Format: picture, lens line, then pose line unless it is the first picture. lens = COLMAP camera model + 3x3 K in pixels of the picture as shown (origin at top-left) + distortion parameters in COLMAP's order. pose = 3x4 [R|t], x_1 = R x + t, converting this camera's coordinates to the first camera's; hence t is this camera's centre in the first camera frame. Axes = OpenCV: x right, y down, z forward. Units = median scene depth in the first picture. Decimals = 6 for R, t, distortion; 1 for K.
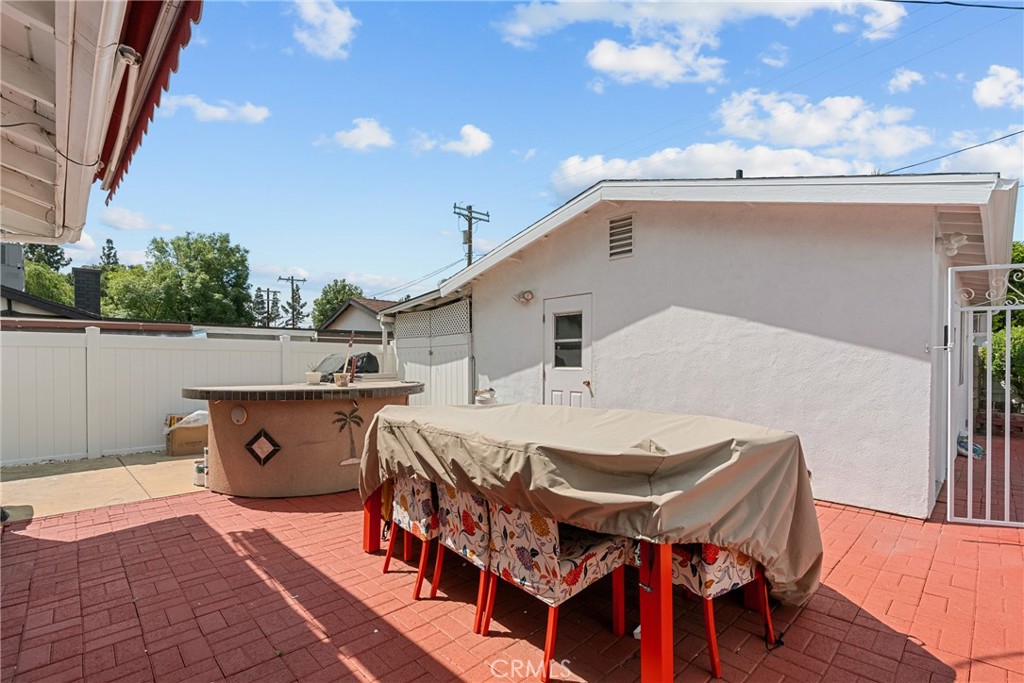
lens RADIAL K [[474.6, 0, 511.6], [0, 474.6, 371.6], [0, 0, 1]] dist [-0.004498, -0.000010]
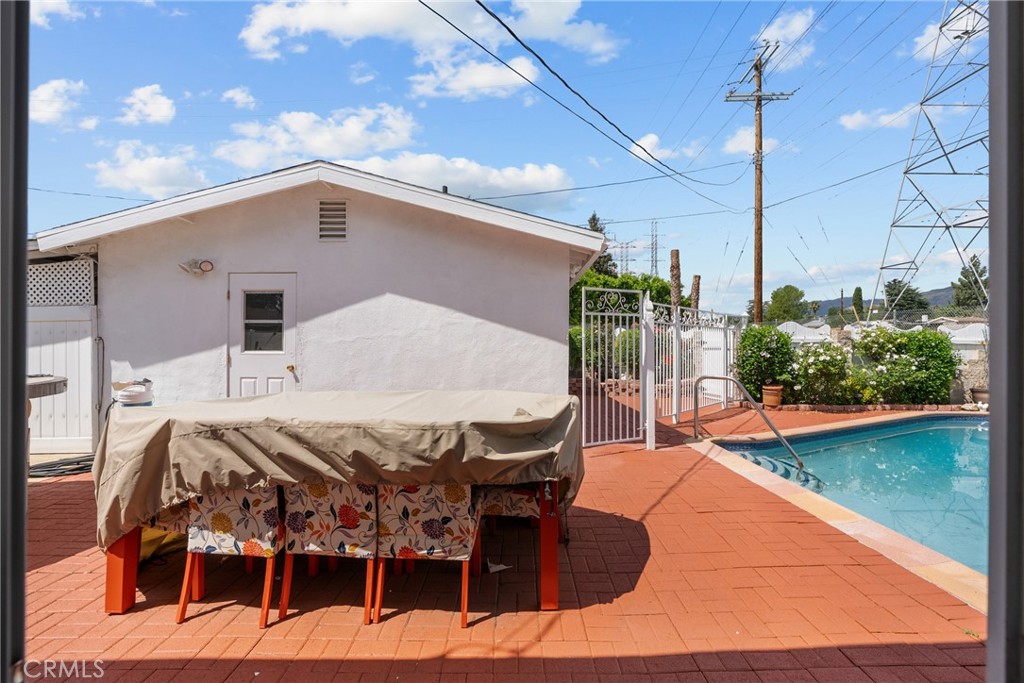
lens RADIAL K [[476.7, 0, 512.4], [0, 476.7, 344.8], [0, 0, 1]] dist [-0.001602, -0.000090]
pose [[0.696260, -0.002724, 0.717784, -0.499511], [0.013065, 0.999875, -0.008878, -0.016557], [-0.717671, 0.015559, 0.696209, 0.071768]]
